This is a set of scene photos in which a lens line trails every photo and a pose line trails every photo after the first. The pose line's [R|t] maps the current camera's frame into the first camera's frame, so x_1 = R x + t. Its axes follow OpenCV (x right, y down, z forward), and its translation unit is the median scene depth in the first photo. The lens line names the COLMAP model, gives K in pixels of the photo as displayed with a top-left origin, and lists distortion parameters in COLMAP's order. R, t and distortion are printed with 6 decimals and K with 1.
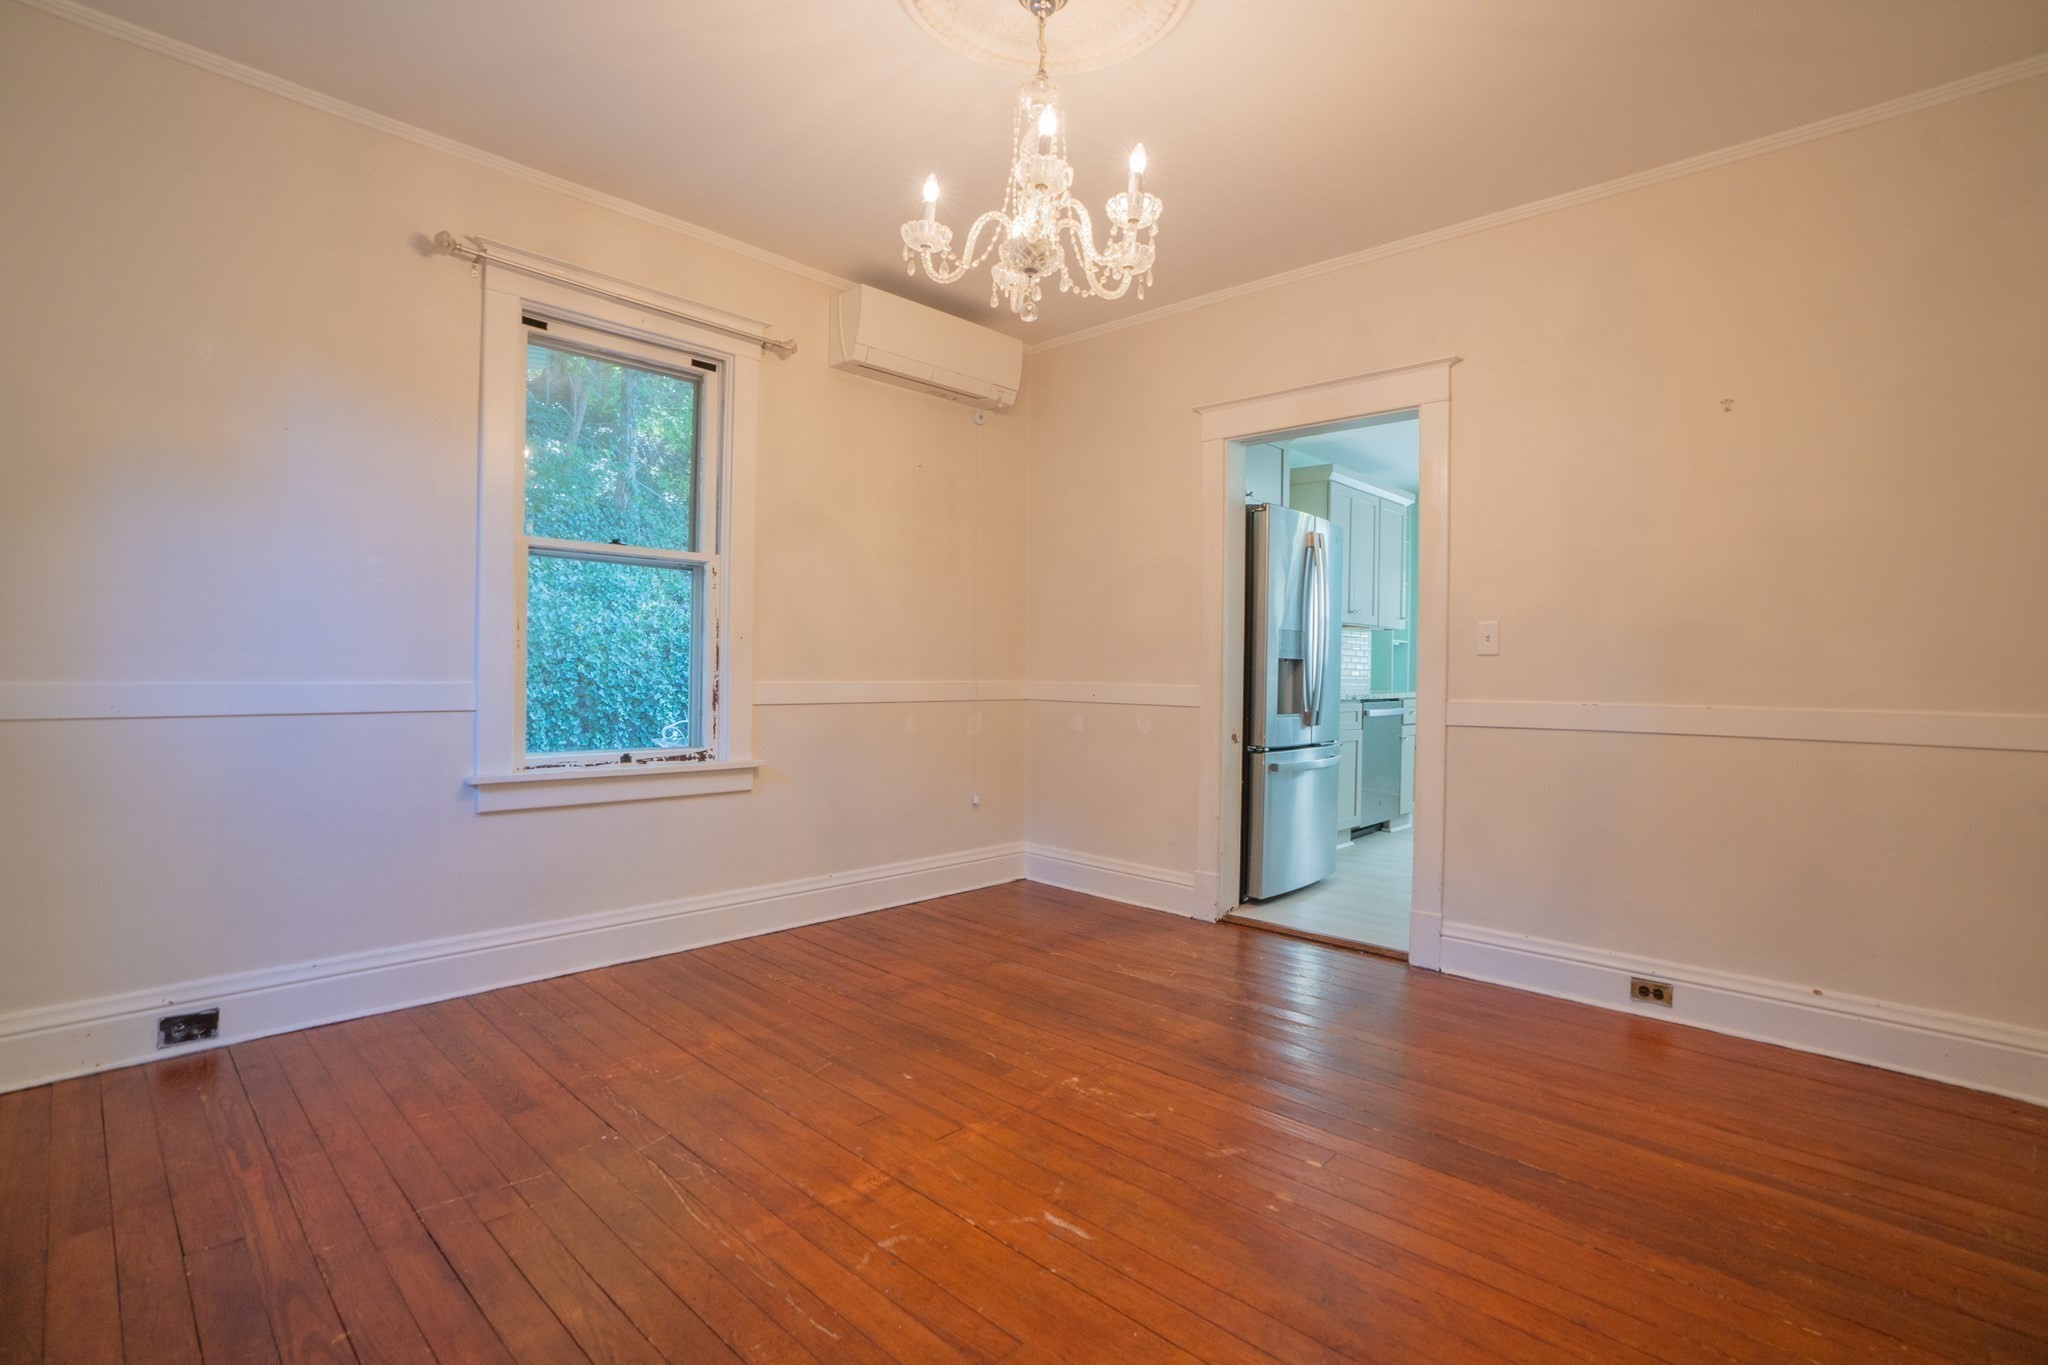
lens RADIAL K [[950.3, 0, 995.5], [0, 950.3, 677.4], [0, 0, 1]] dist [-0.074775, 0.029592]
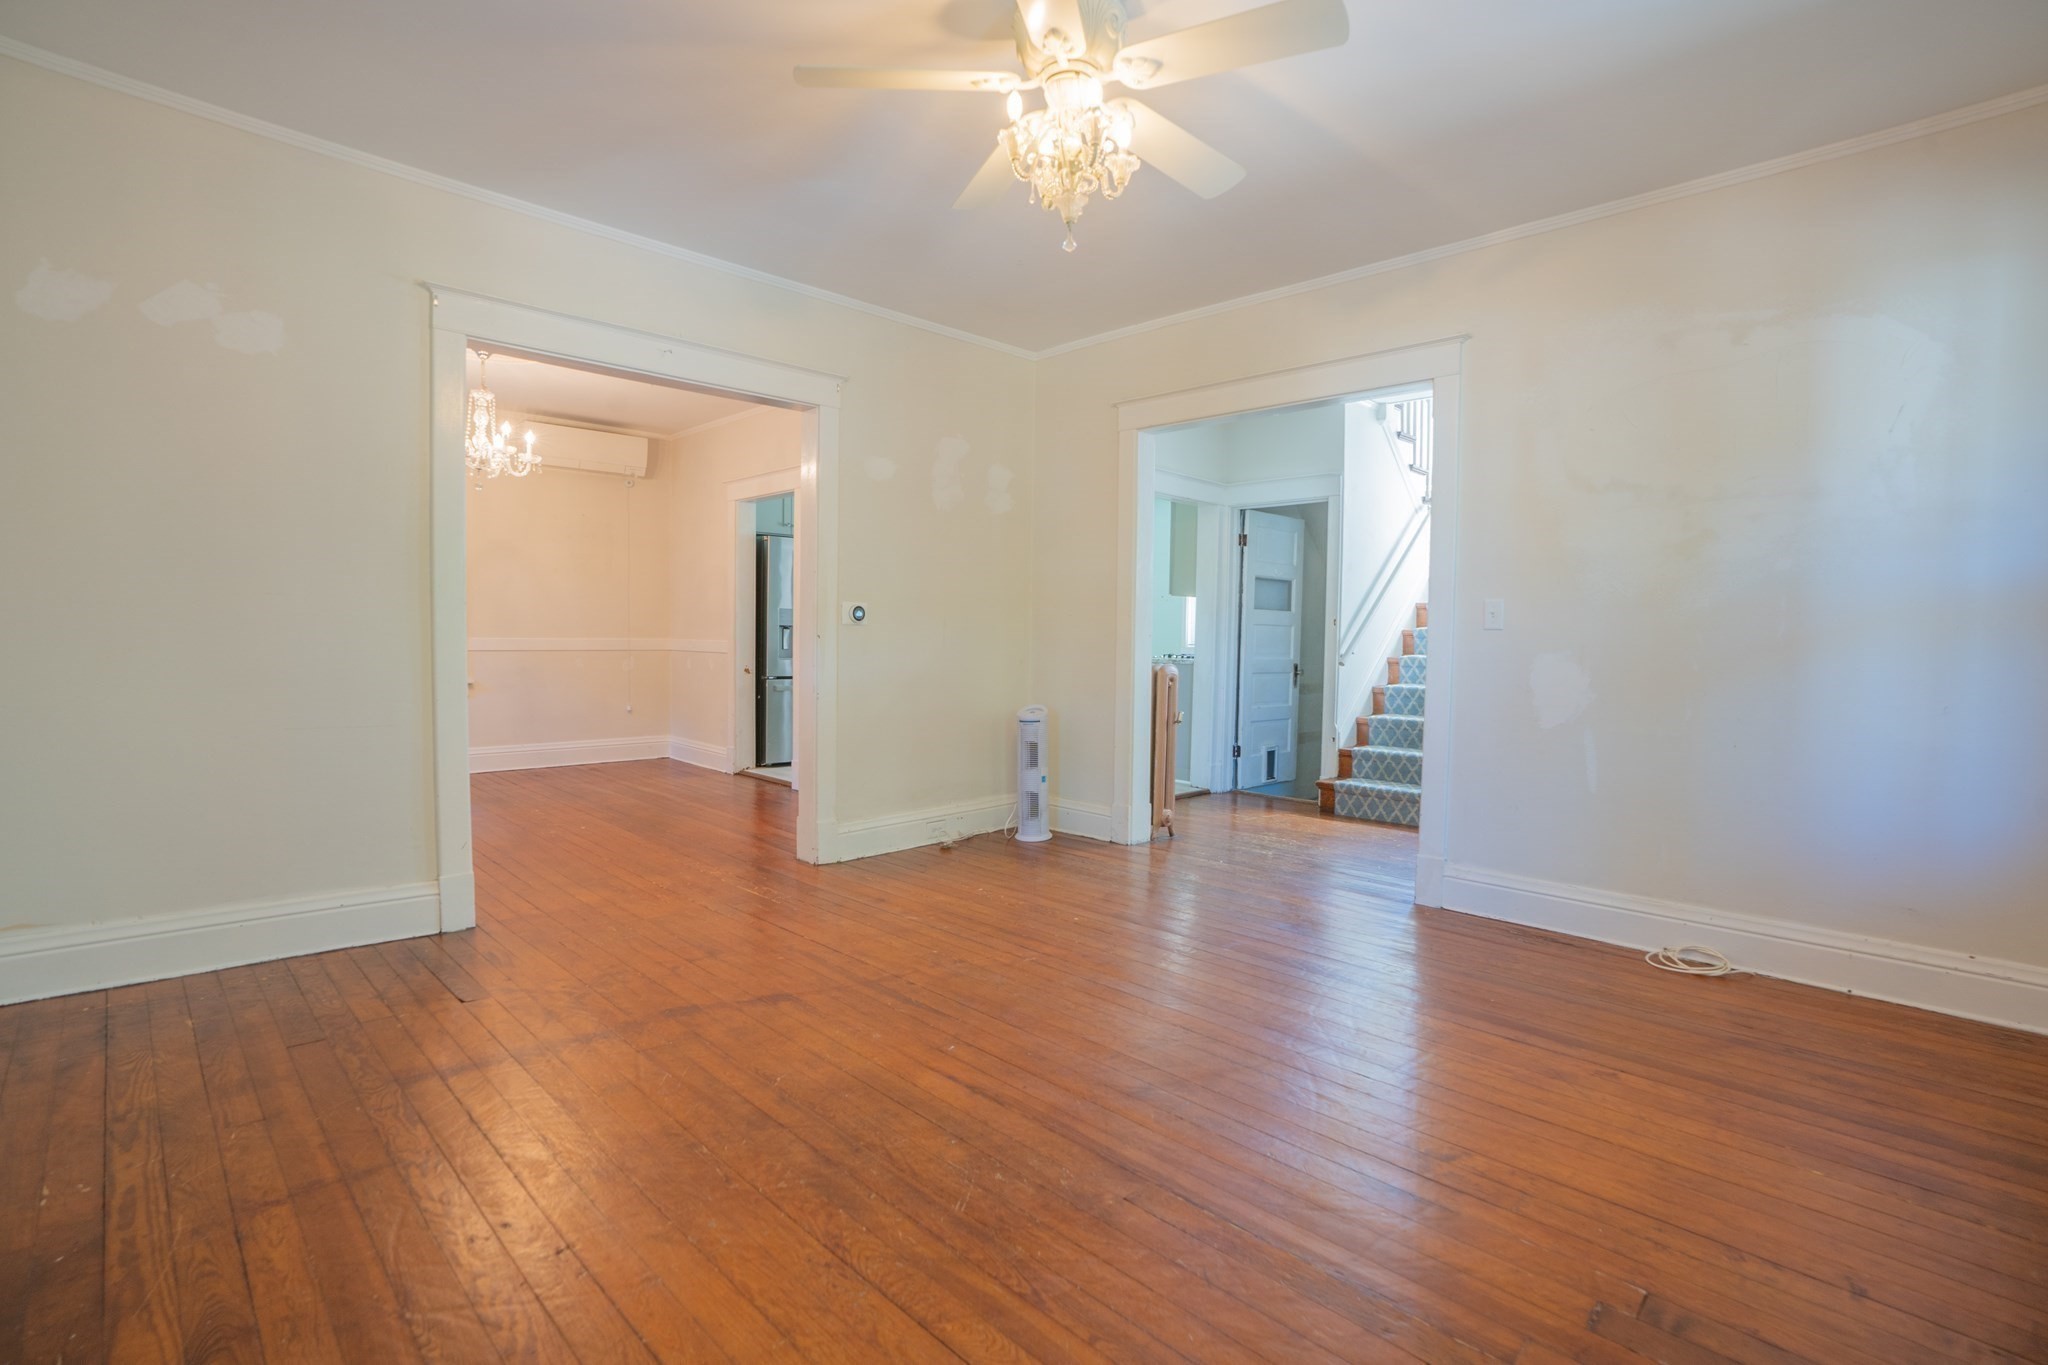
lens RADIAL K [[962.9, 0, 1029.3], [0, 962.9, 675.9], [0, 0, 1]] dist [-0.079127, 0.030927]
pose [[0.999944, 0.008152, -0.006773, 0.965346], [-0.007956, 0.999562, 0.028506, 0.022019], [0.007003, -0.028450, 0.999571, -0.955845]]
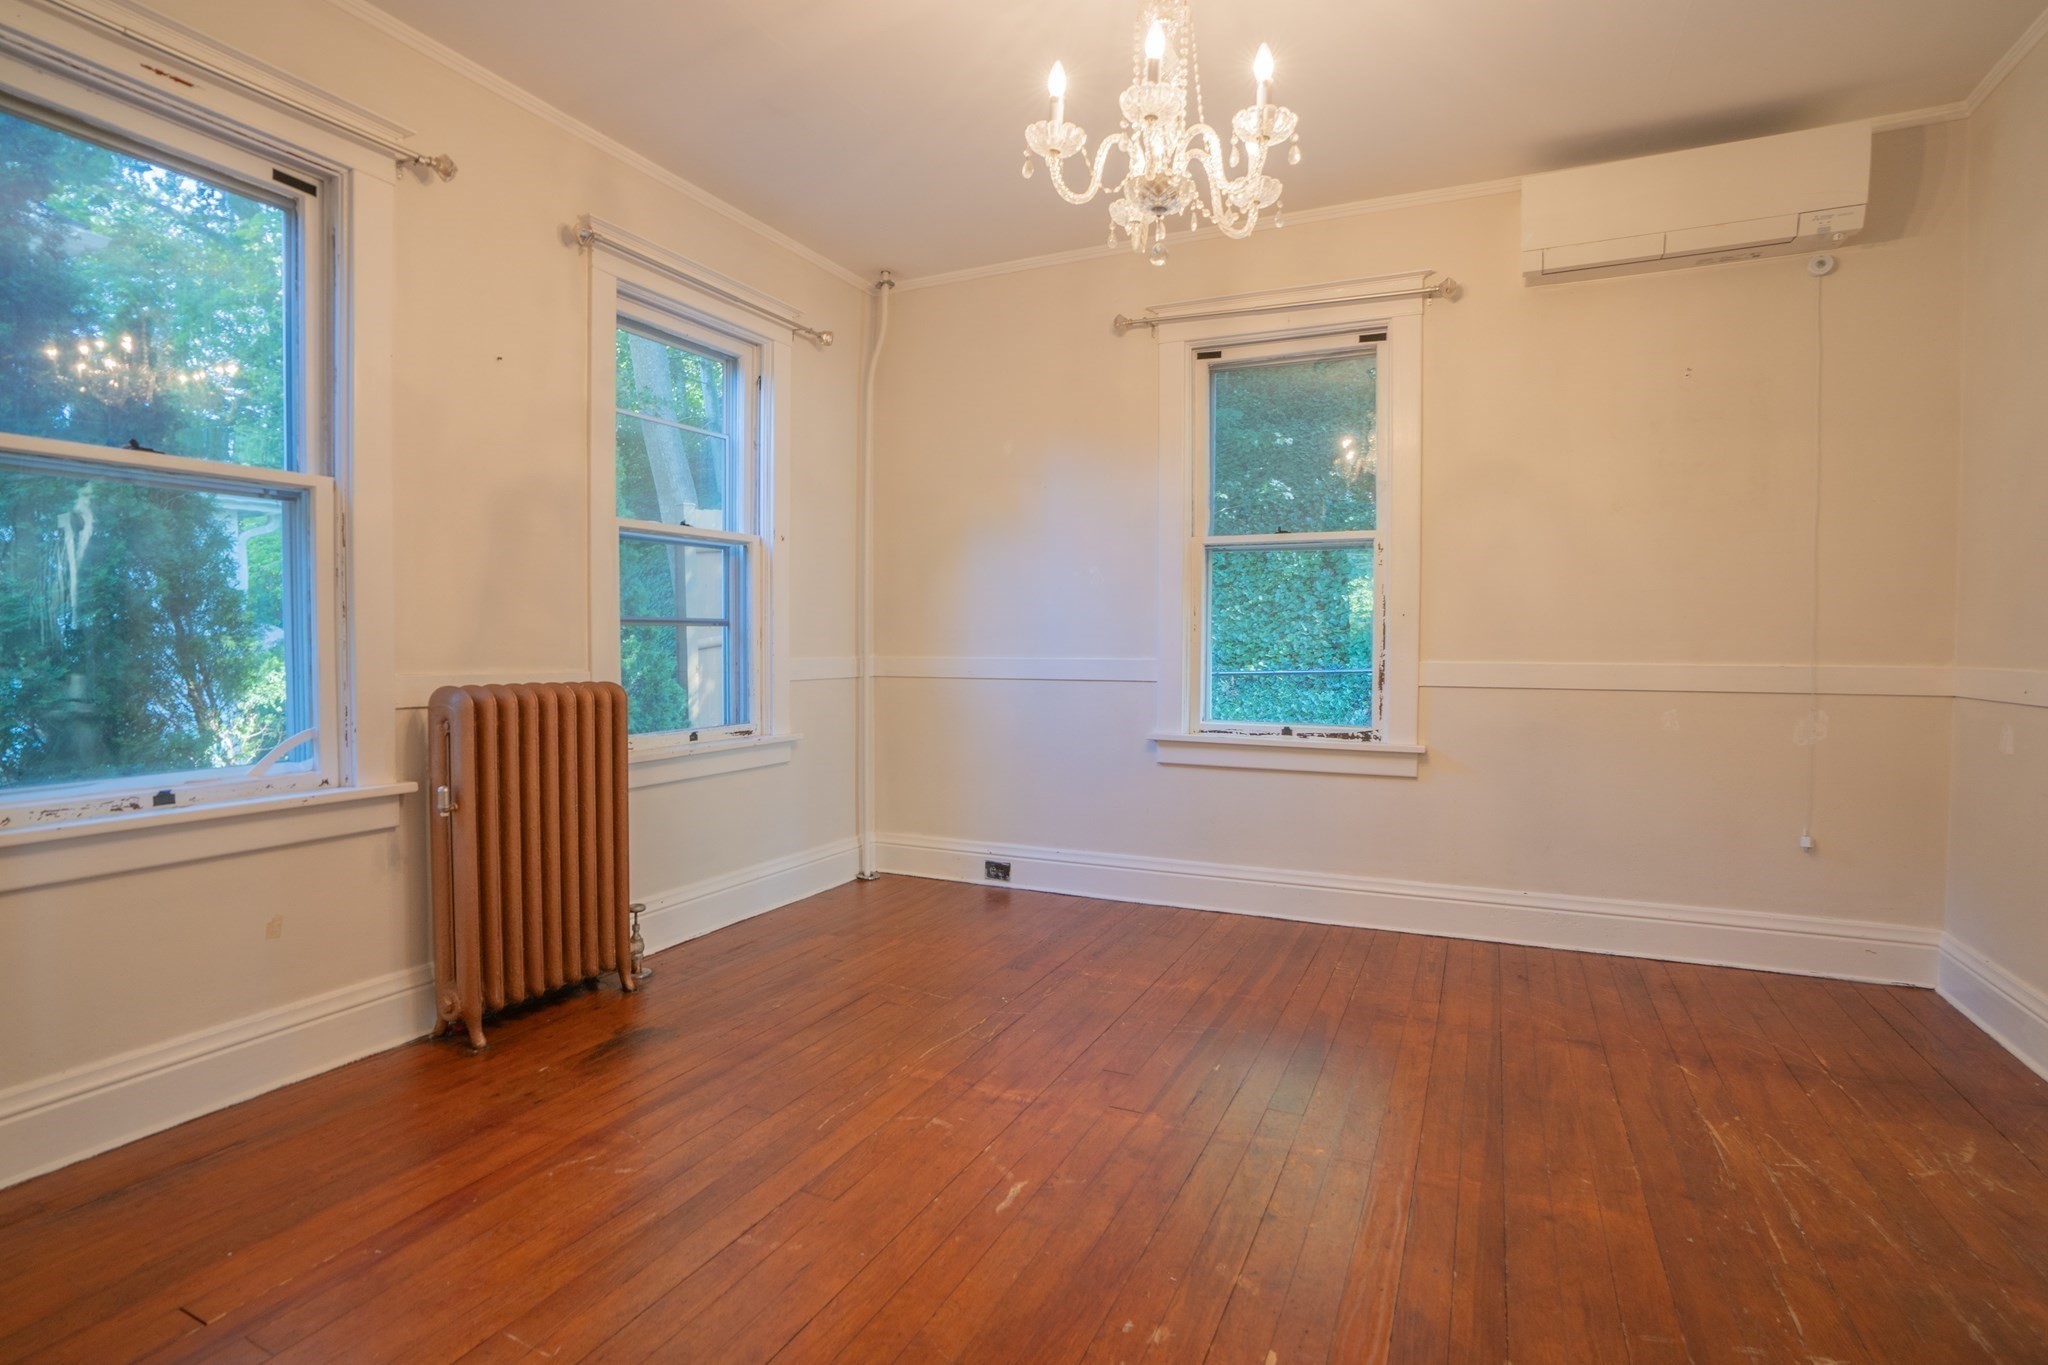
lens RADIAL K [[962.9, 0, 1029.3], [0, 962.9, 675.9], [0, 0, 1]] dist [-0.079127, 0.030927]
pose [[0.336644, 0.020994, -0.941398, 0.549734], [-0.005878, 0.999779, 0.020194, 0.002524], [0.941613, -0.001265, 0.336693, 0.358317]]
